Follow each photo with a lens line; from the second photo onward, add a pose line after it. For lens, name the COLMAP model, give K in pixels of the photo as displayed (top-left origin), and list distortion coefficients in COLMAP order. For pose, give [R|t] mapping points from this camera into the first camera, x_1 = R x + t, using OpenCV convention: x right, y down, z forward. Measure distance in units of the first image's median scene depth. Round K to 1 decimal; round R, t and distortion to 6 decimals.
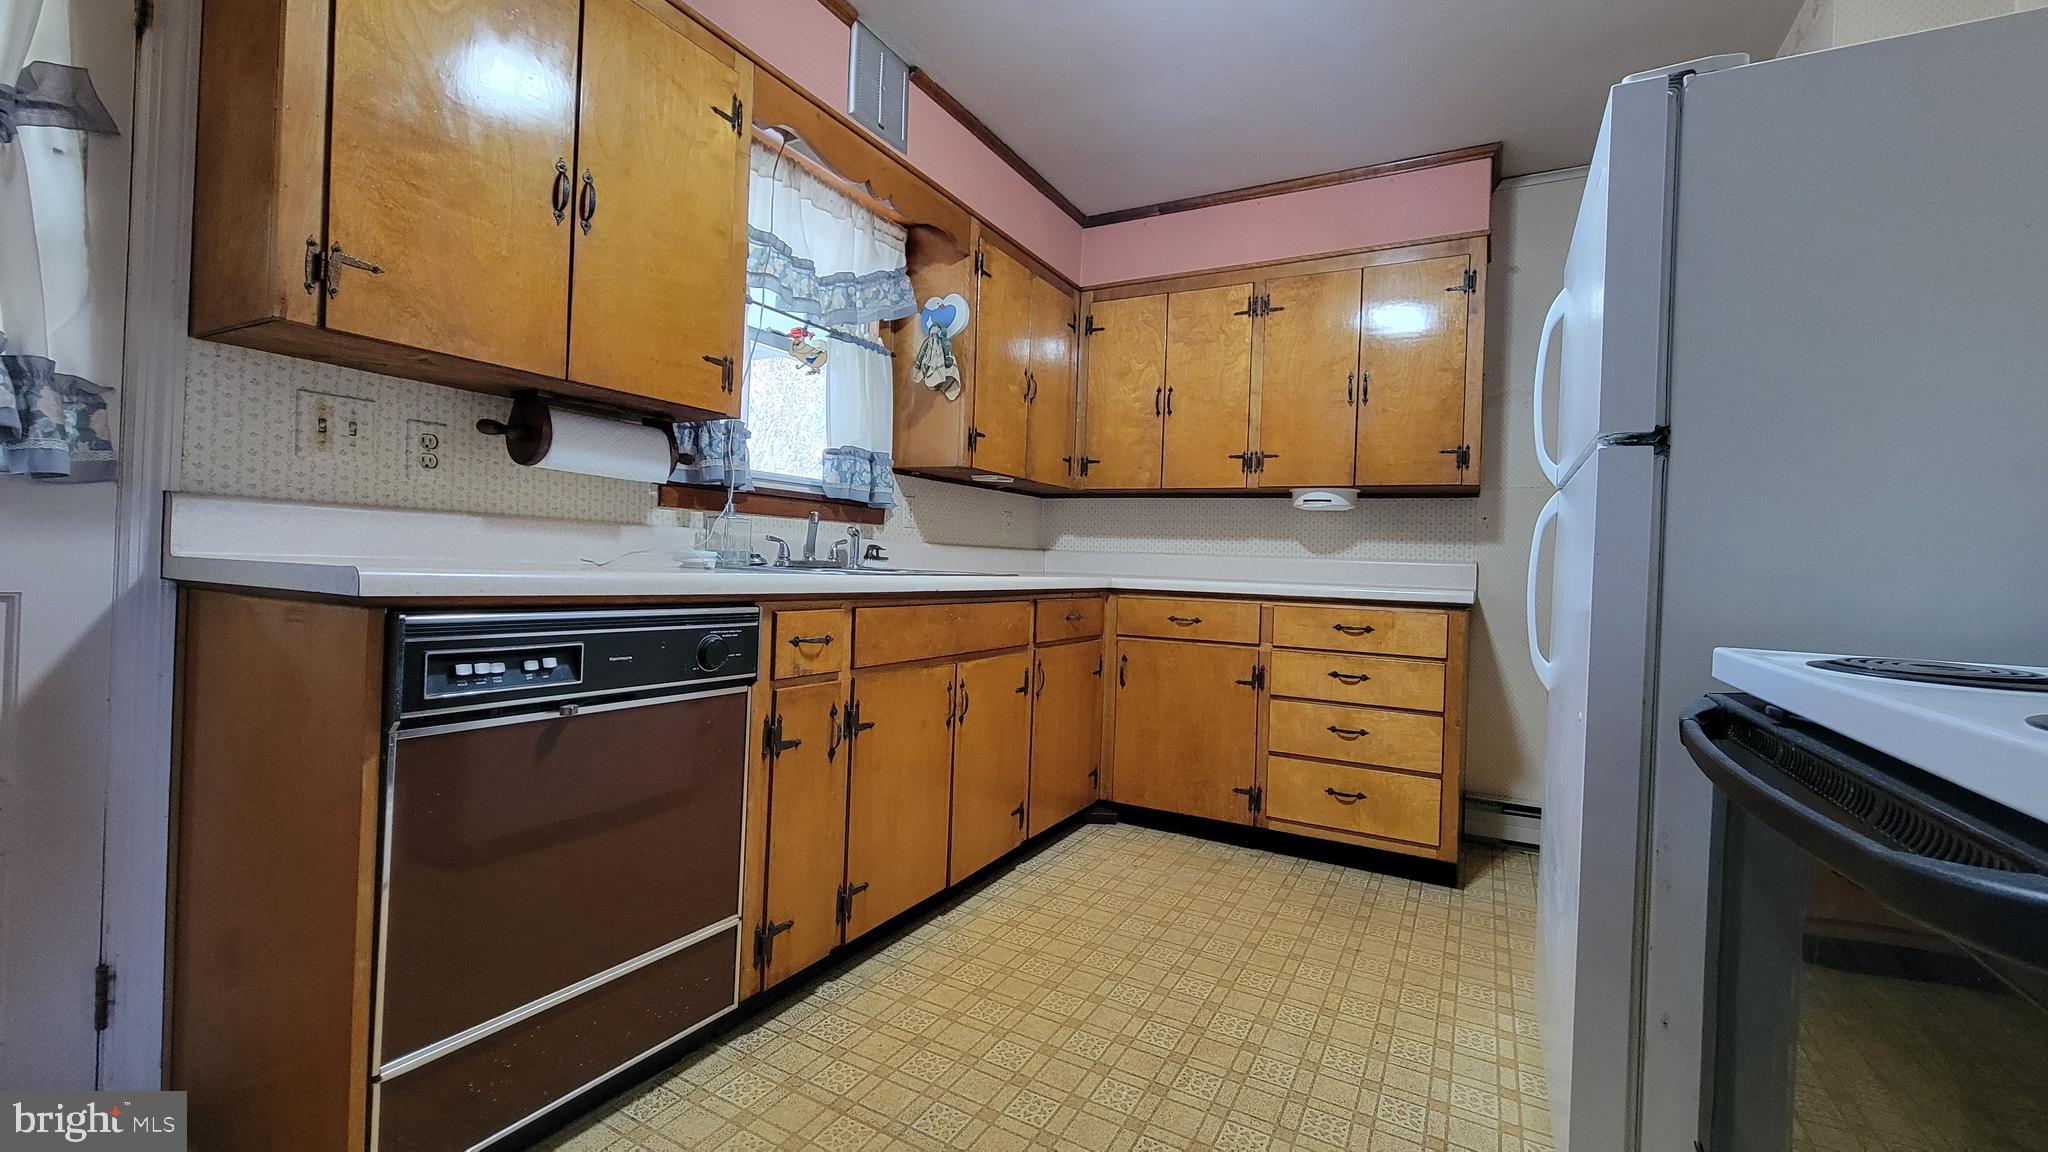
lens RADIAL K [[831.9, 0, 1033.5], [0, 831.9, 565.8], [0, 0, 1]] dist [-0.001096, 0.000093]
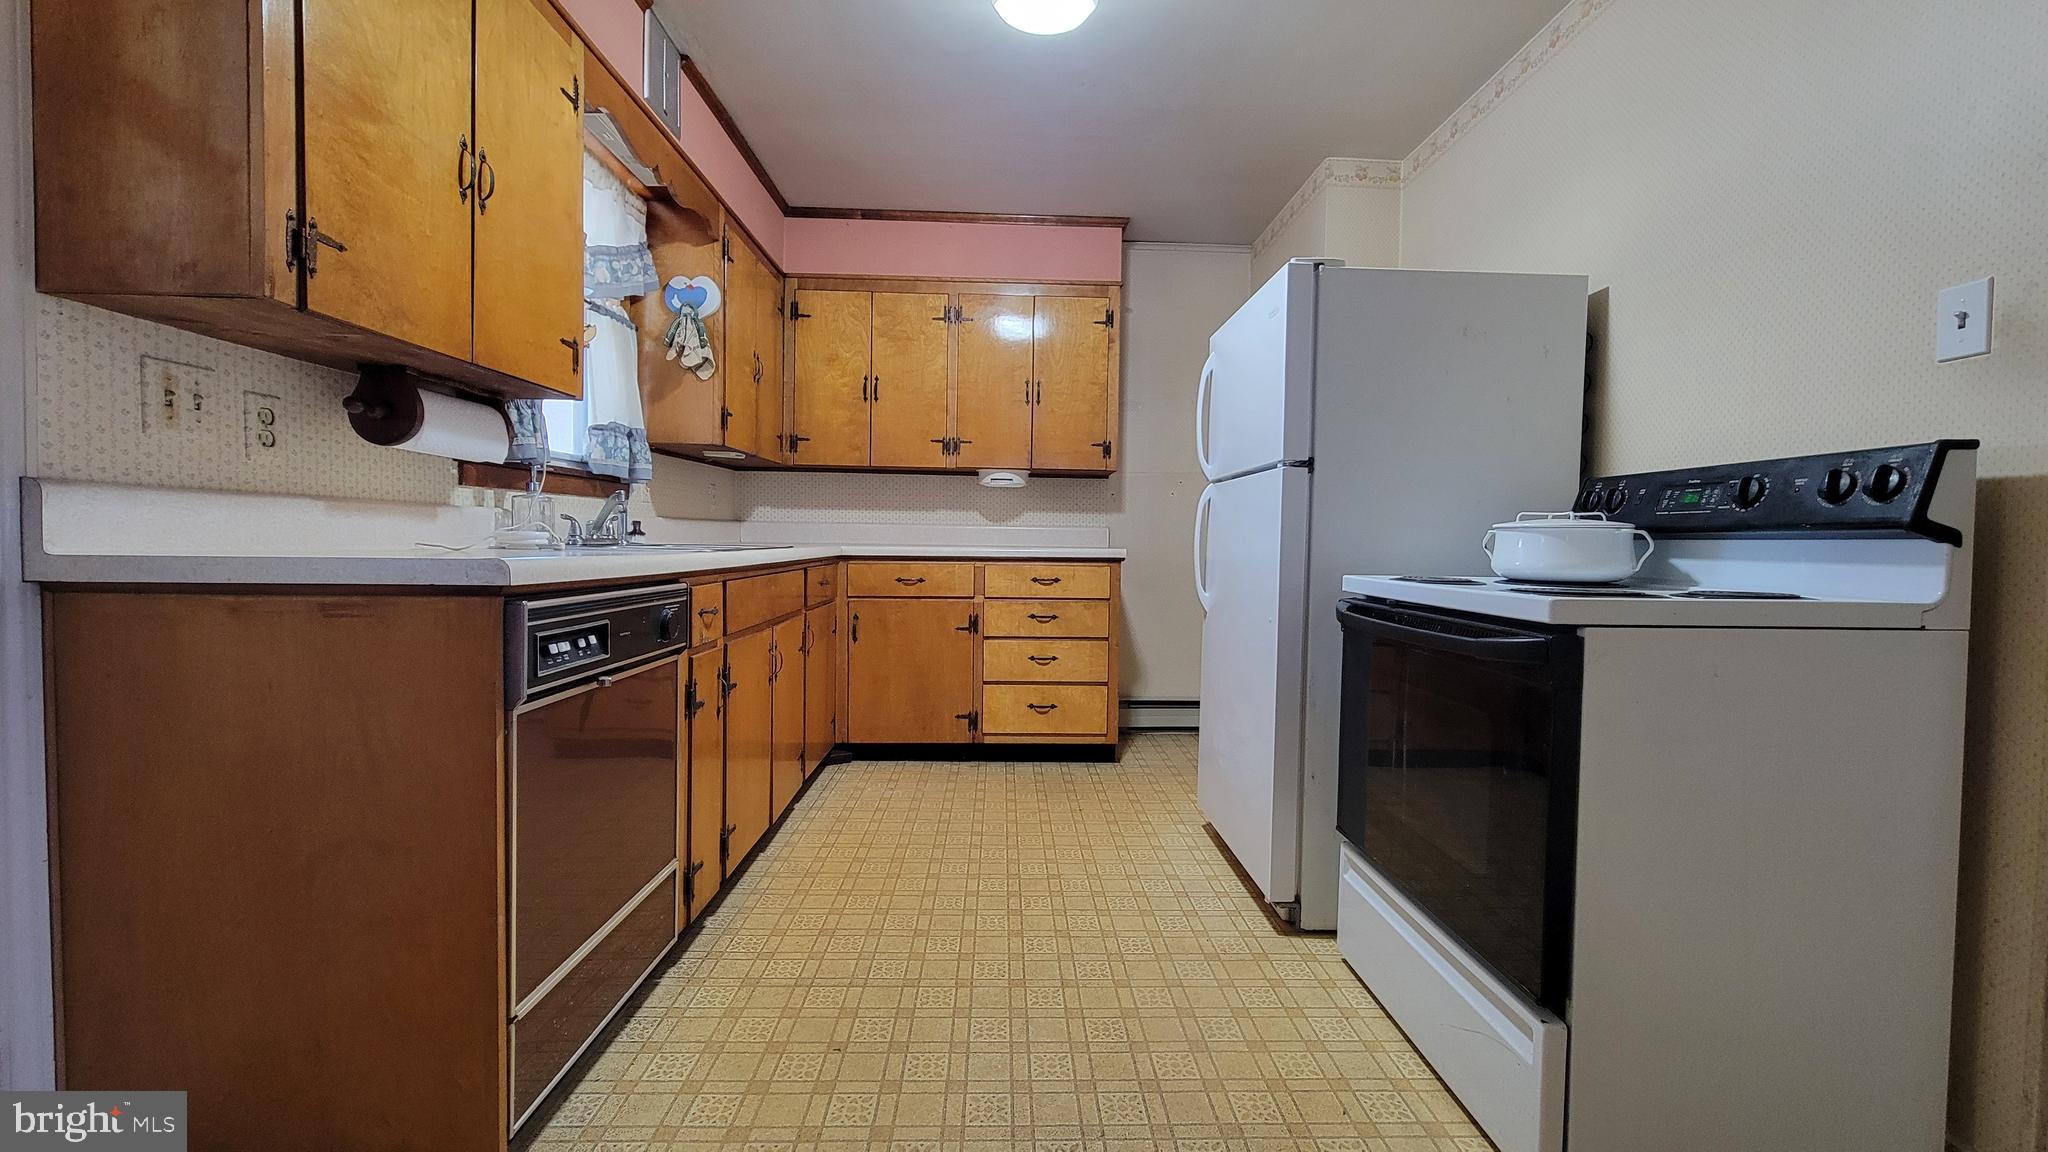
lens RADIAL K [[831.9, 0, 1033.5], [0, 831.9, 565.8], [0, 0, 1]] dist [-0.001096, 0.000093]
pose [[0.861613, -0.040018, 0.505985, -0.330334], [0.017159, 0.998614, 0.049761, -0.014010], [-0.507275, -0.034193, 0.861106, -0.130066]]
